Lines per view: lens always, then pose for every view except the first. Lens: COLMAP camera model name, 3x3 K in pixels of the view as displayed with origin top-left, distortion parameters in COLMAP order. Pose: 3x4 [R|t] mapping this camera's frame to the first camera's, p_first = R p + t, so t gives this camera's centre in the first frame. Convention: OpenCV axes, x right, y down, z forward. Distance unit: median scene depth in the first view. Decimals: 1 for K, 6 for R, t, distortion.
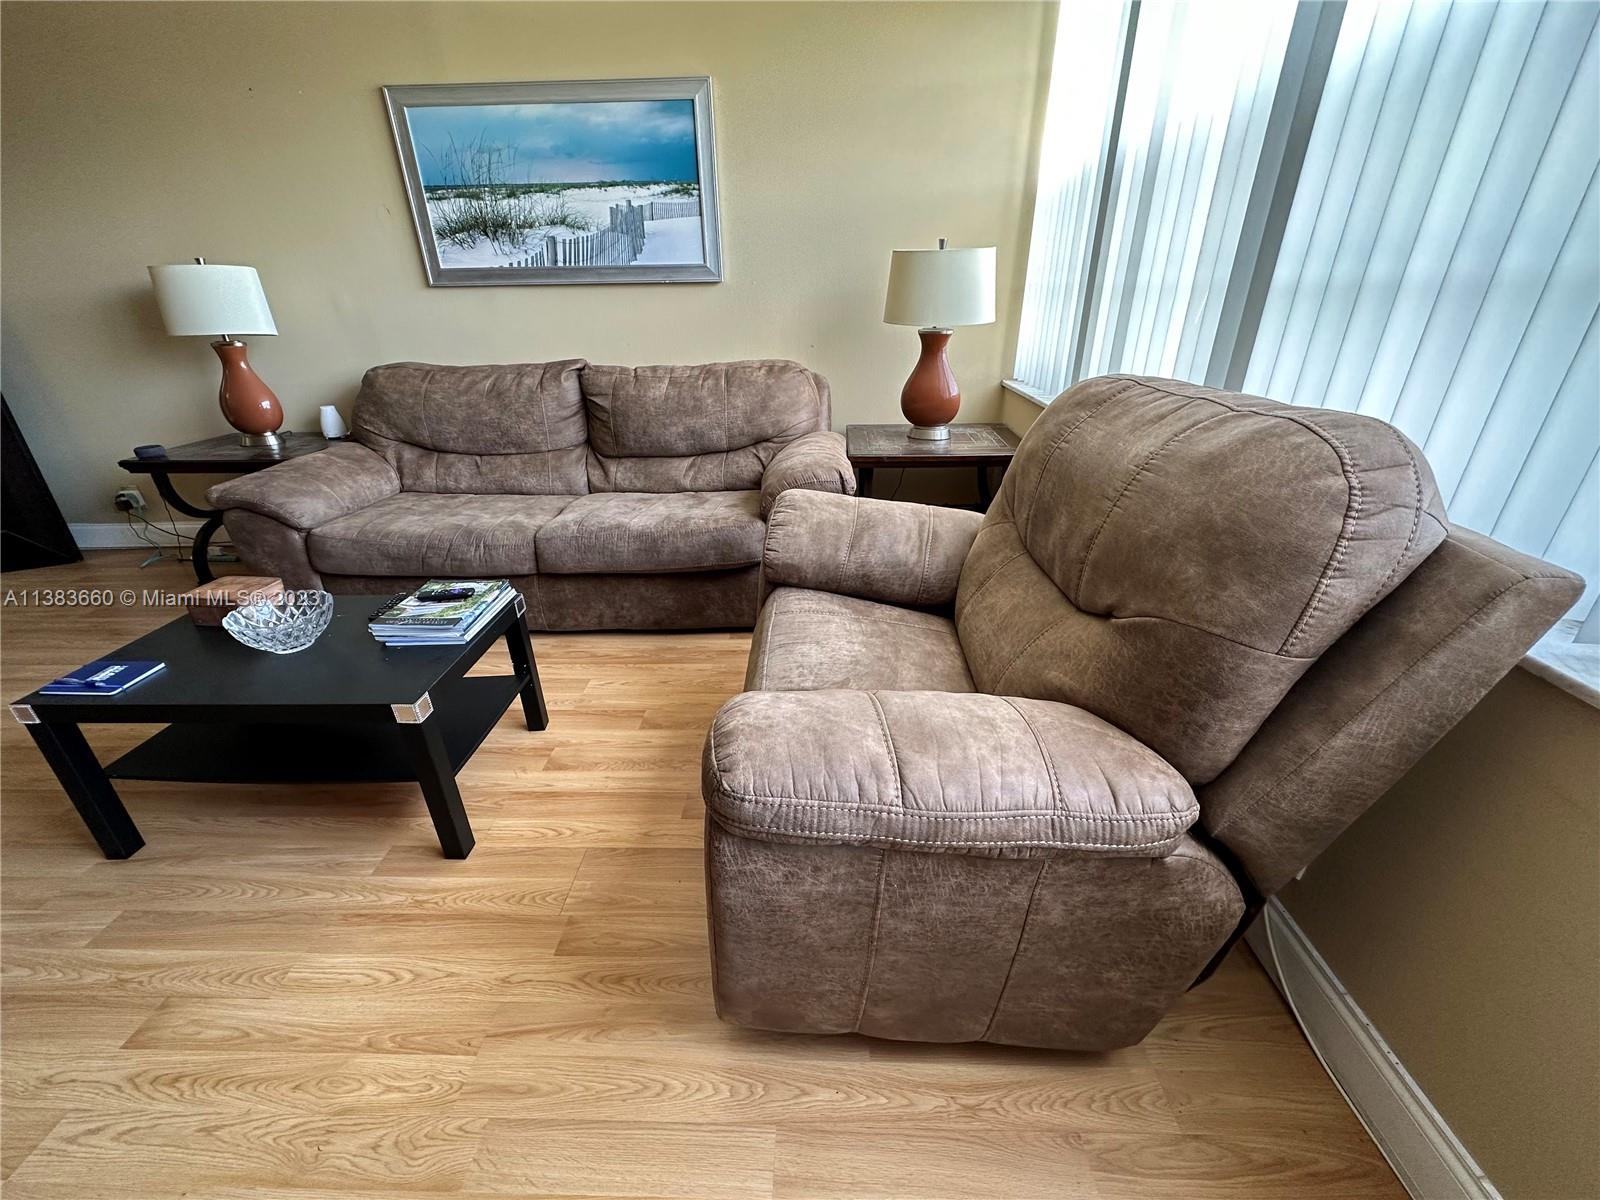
lens RADIAL K [[640.1, 0, 800.0], [0, 640.1, 600.0], [0, 0, 1]] dist [-0.002291, 0.001076]
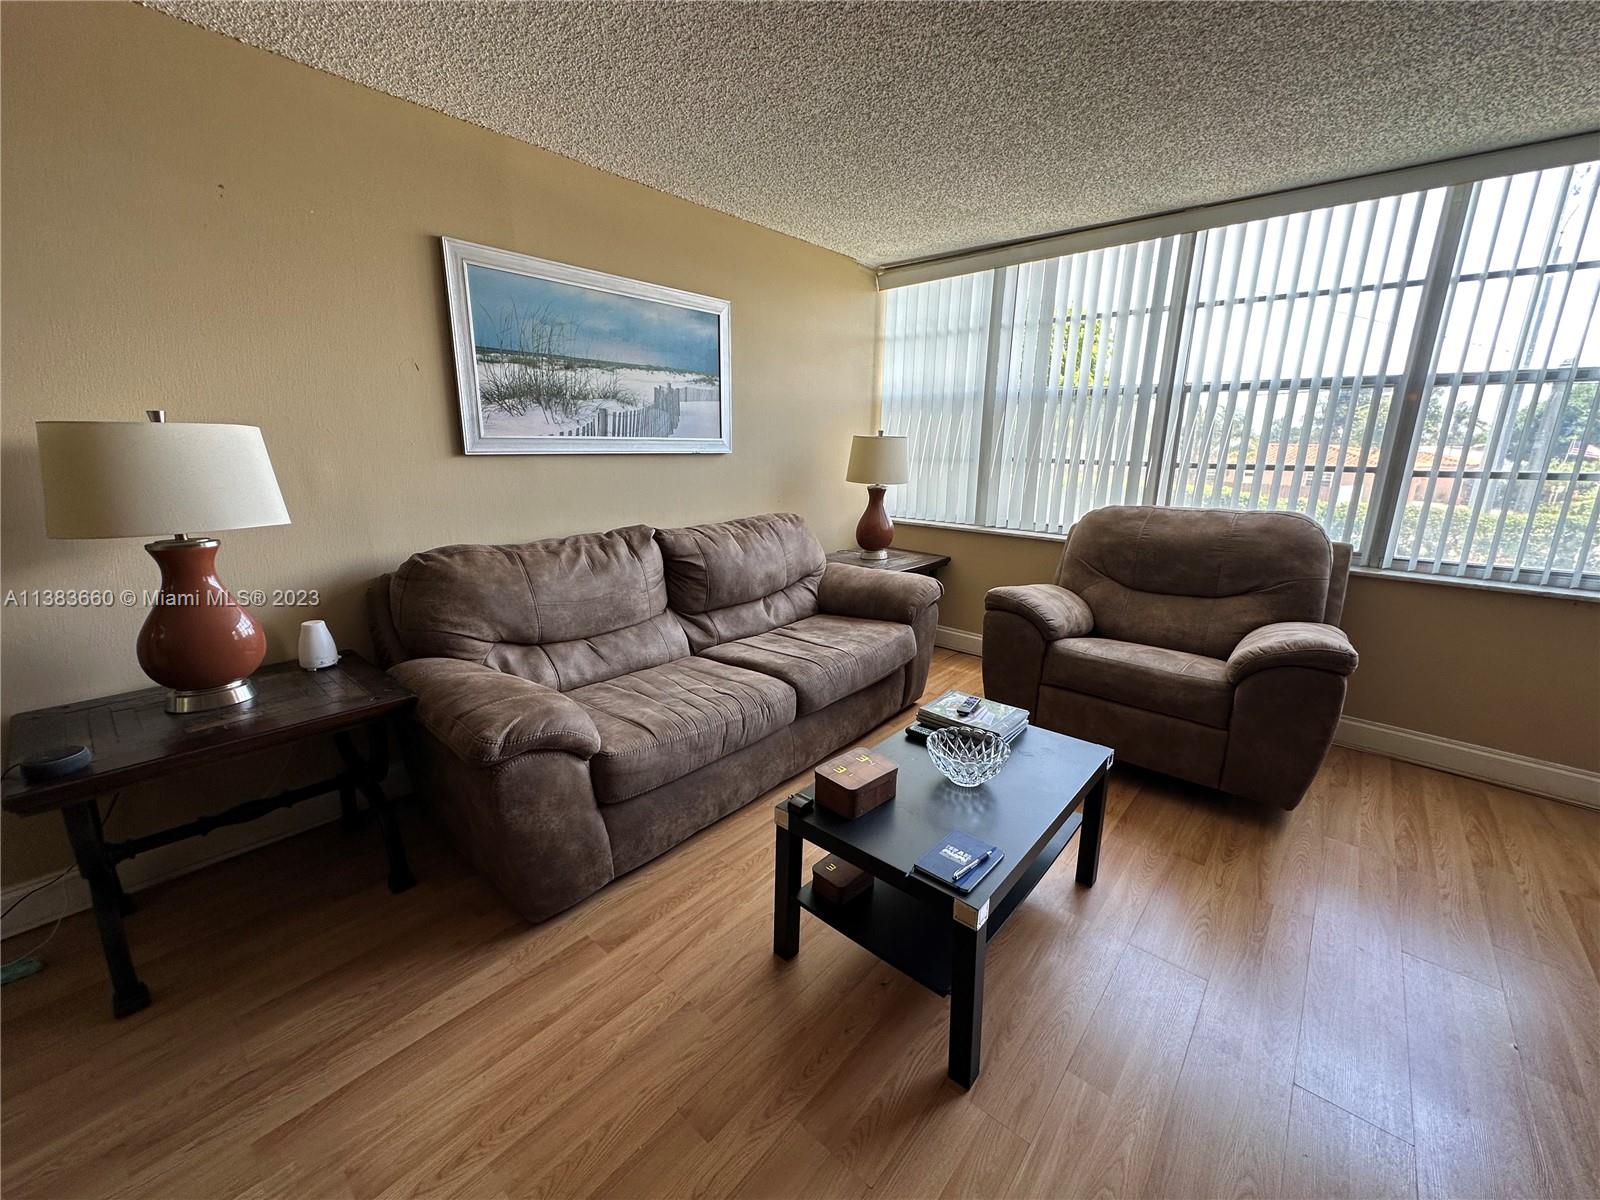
lens RADIAL K [[640.1, 0, 800.0], [0, 640.1, 600.0], [0, 0, 1]] dist [-0.002291, 0.001076]
pose [[0.638004, -0.164298, 0.752301, -1.031144], [0.316960, 0.946403, -0.062116, -0.140640], [-0.701774, 0.278079, 0.655885, 0.236667]]
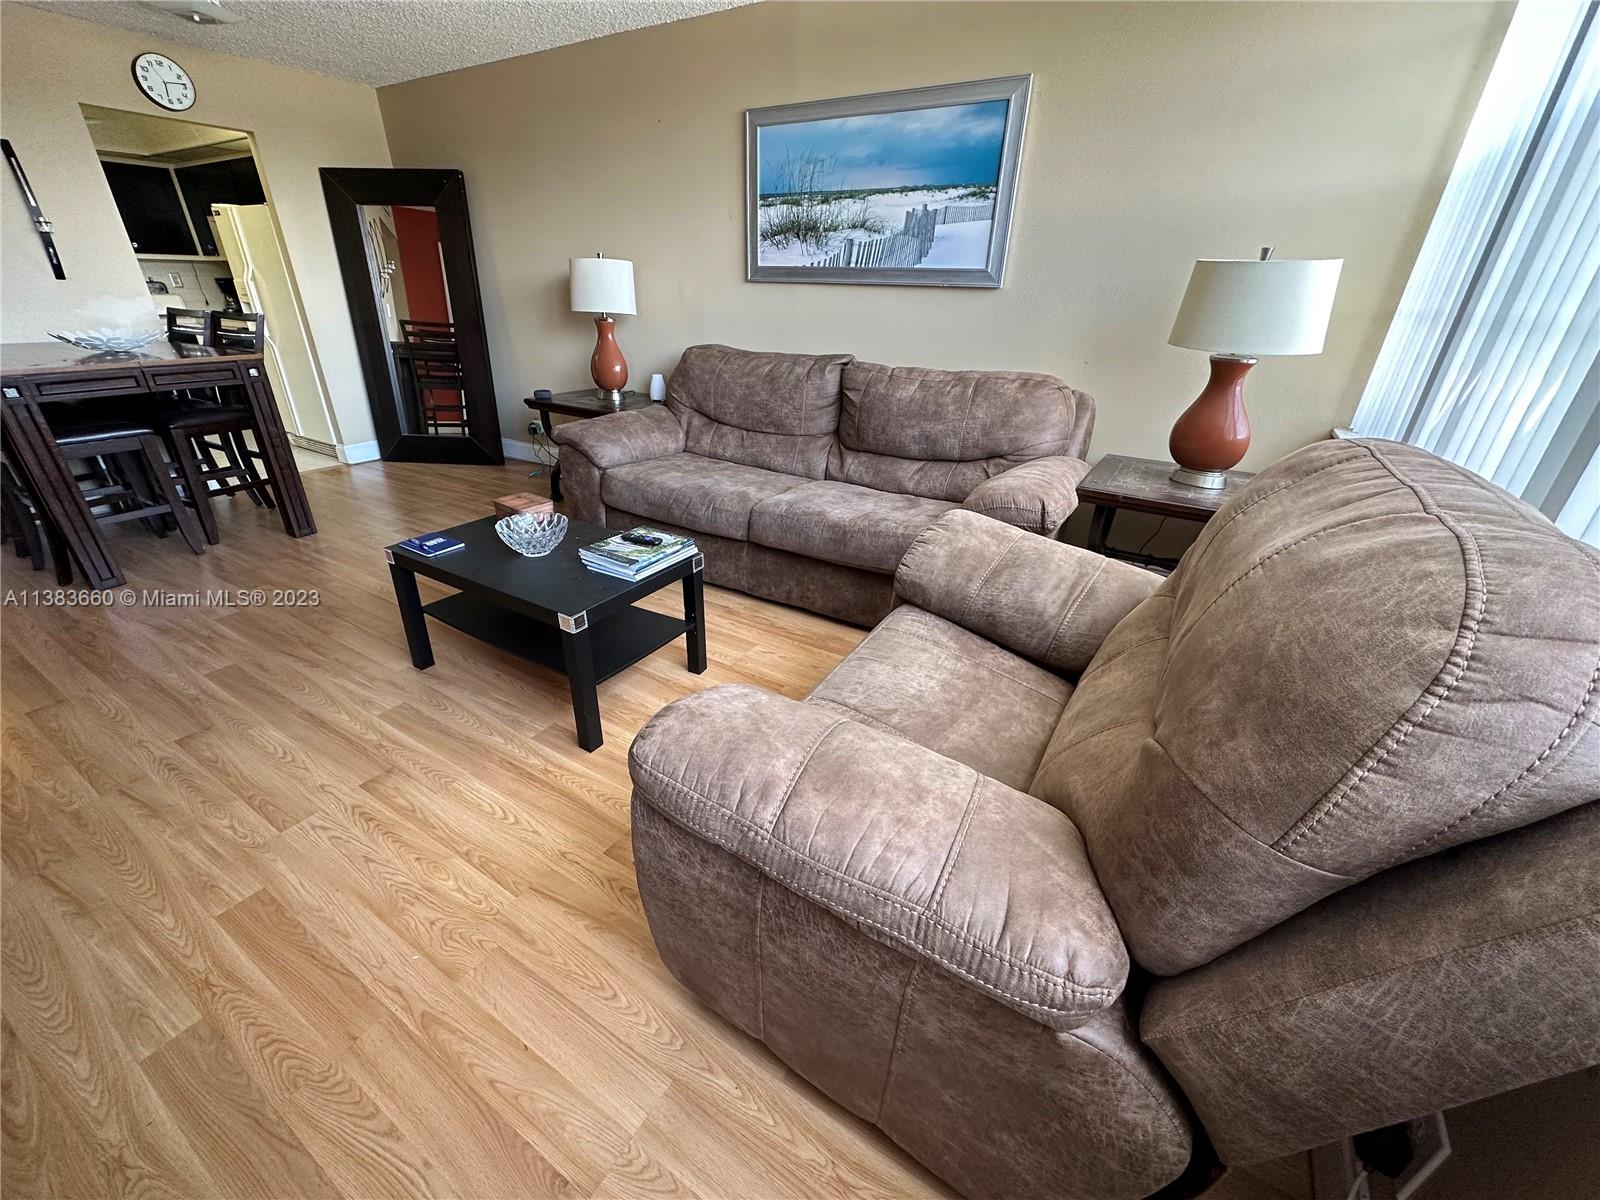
lens RADIAL K [[640.1, 0, 800.0], [0, 640.1, 600.0], [0, 0, 1]] dist [-0.002291, 0.001076]
pose [[0.867313, 0.251263, -0.429691, 0.158314], [-0.250132, 0.966339, 0.060190, -0.028550], [0.430351, 0.055275, 0.900968, 0.032558]]
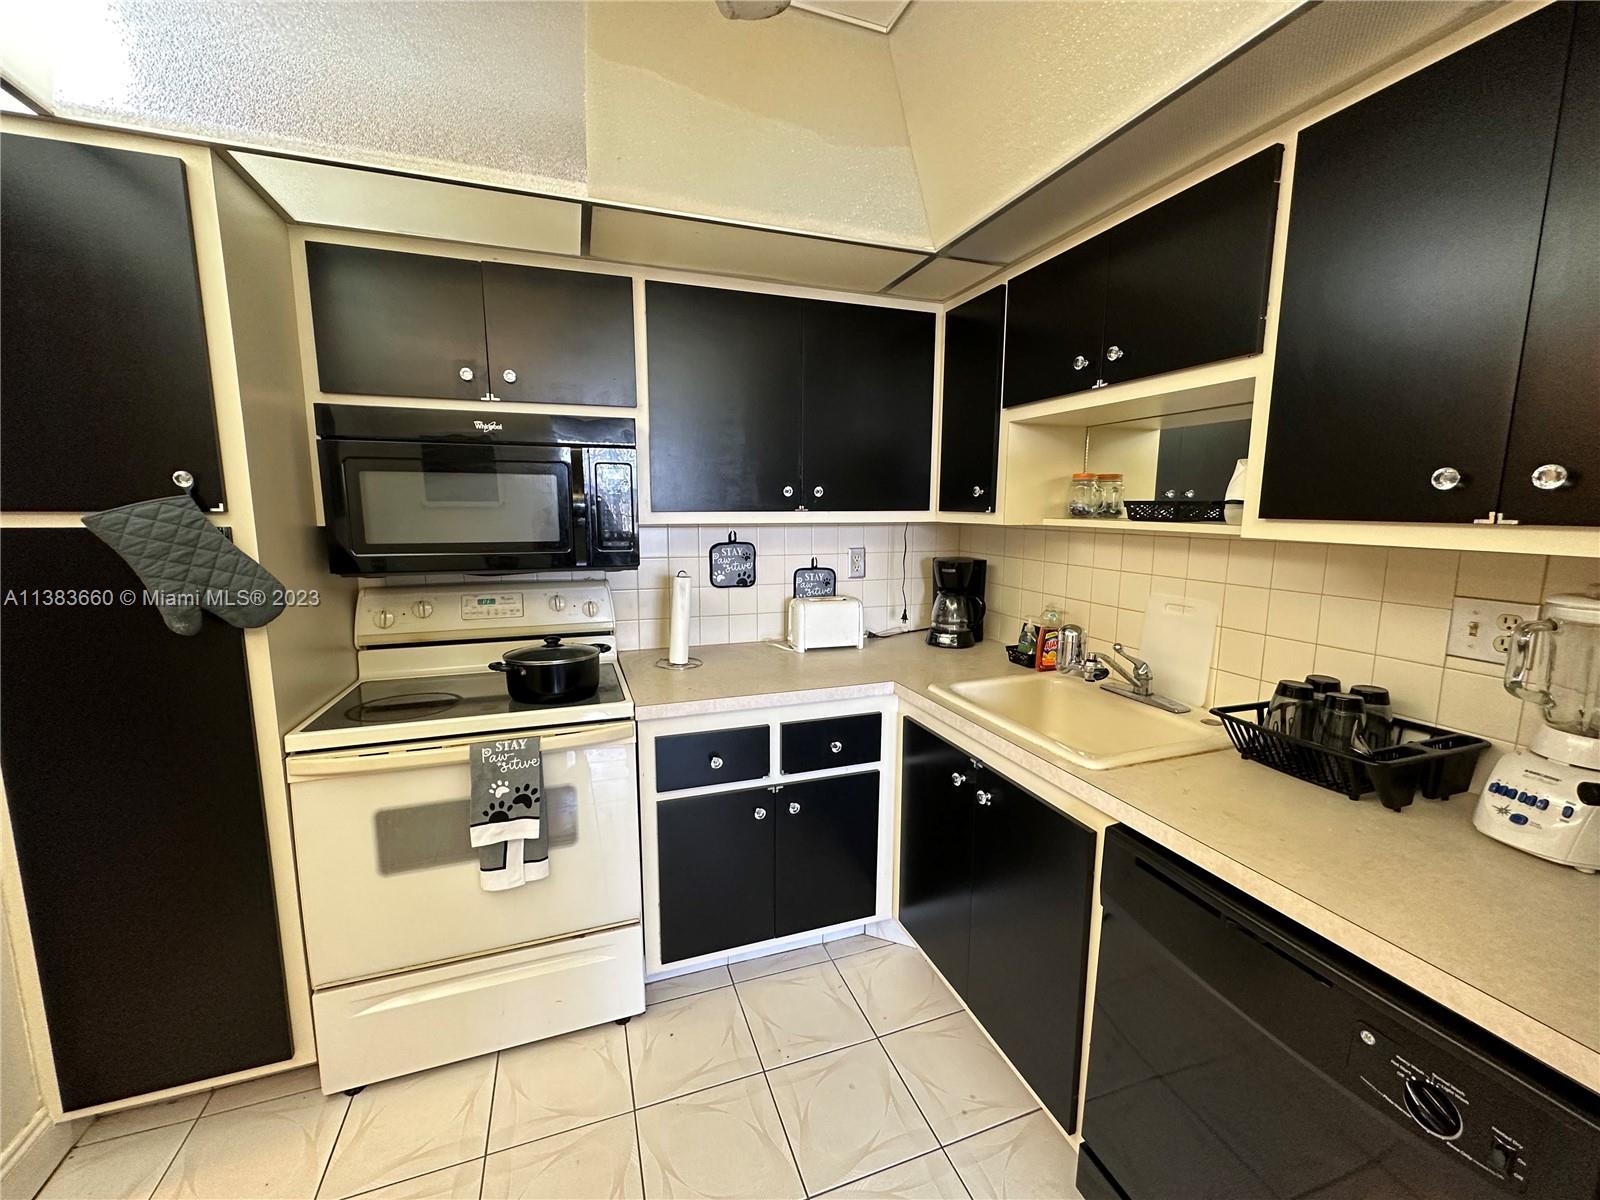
lens RADIAL K [[640.1, 0, 800.0], [0, 640.1, 600.0], [0, 0, 1]] dist [-0.002291, 0.001076]
pose [[0.363948, 0.155642, -0.918323, -2.073409], [-0.419983, 0.907444, -0.012649, -0.329821], [0.831358, 0.390283, 0.395629, 0.611401]]
